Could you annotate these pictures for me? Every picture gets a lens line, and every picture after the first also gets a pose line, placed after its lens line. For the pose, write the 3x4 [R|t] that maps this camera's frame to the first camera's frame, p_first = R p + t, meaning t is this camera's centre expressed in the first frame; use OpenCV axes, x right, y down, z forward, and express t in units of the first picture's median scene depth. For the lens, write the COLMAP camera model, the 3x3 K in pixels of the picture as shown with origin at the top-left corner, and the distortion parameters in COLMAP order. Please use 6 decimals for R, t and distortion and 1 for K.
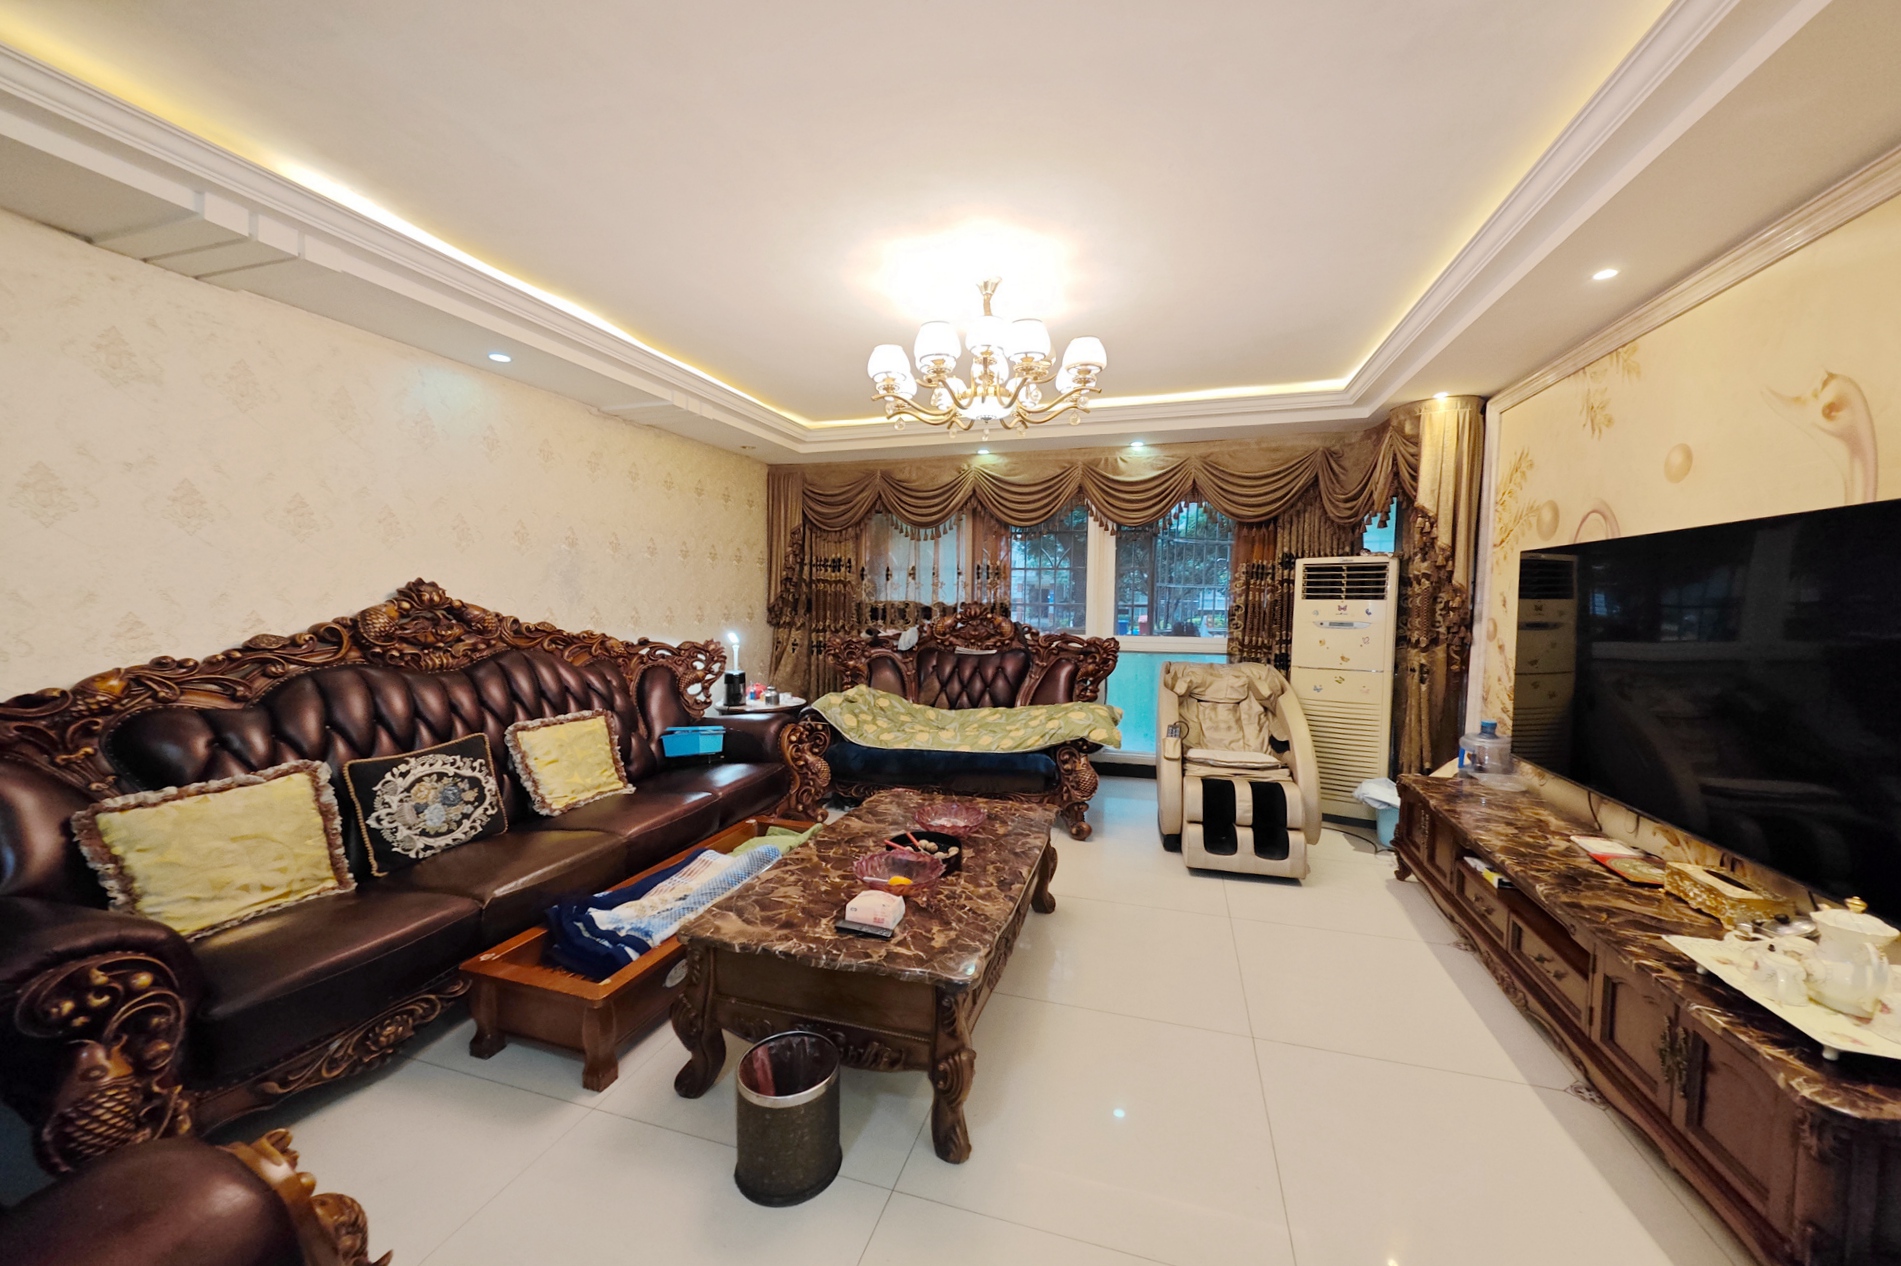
lens RADIAL K [[664.9, 0, 957.8], [0, 664.9, 645.9], [0, 0, 1]] dist [-0.001714, 0.000743]
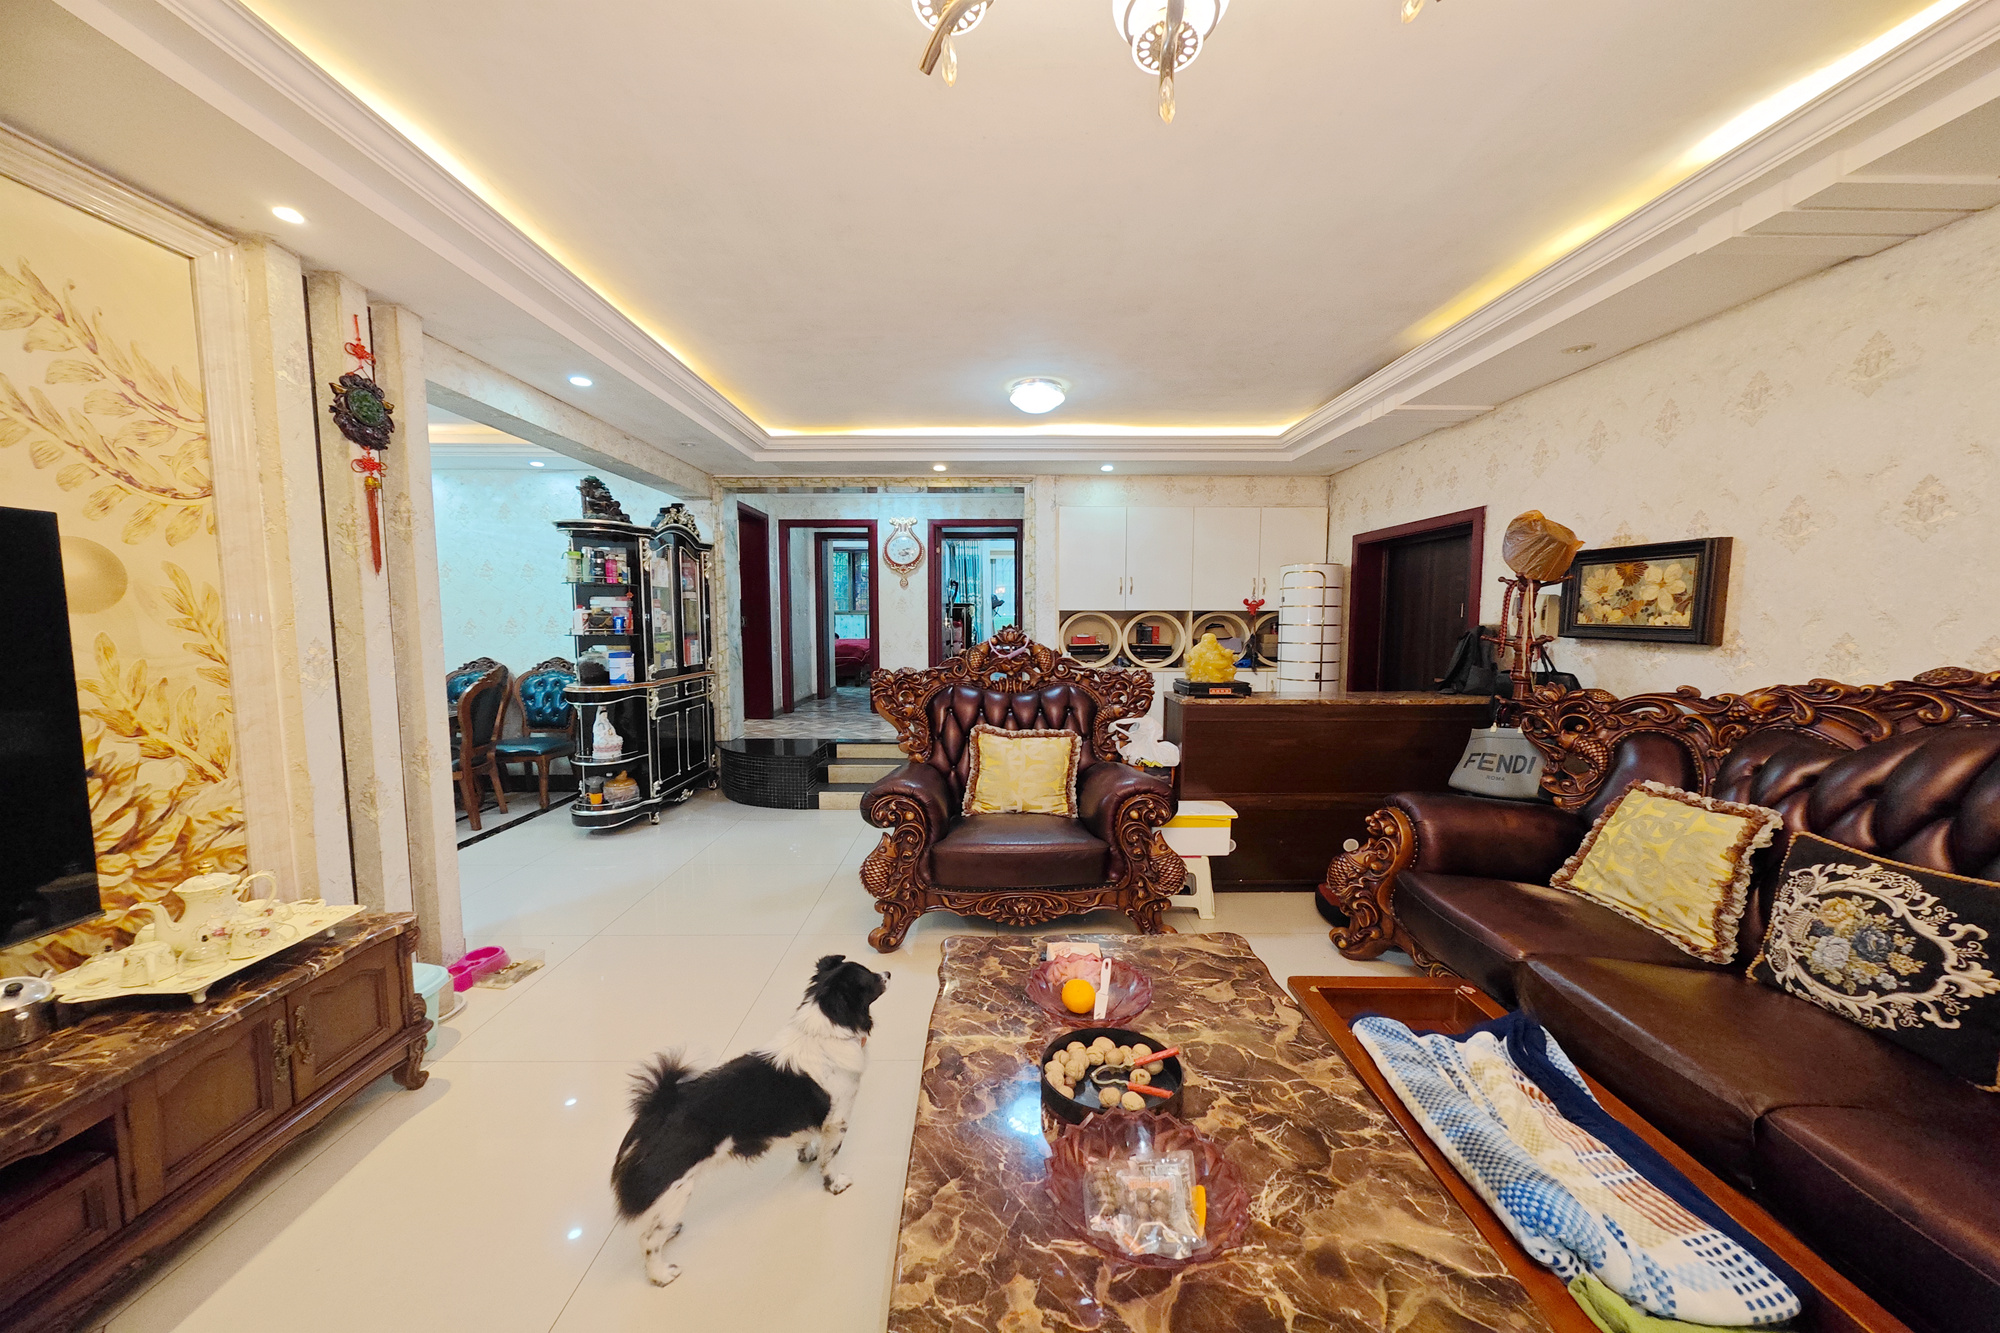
lens RADIAL K [[699.6, 0, 1003.2], [0, 699.6, 660.6], [0, 0, 1]] dist [-0.001714, 0.000743]
pose [[-0.952322, 0.016105, -0.304668, 0.188885], [-0.024499, 0.991344, 0.128983, -0.096091], [0.304109, 0.130298, -0.943685, 1.363353]]
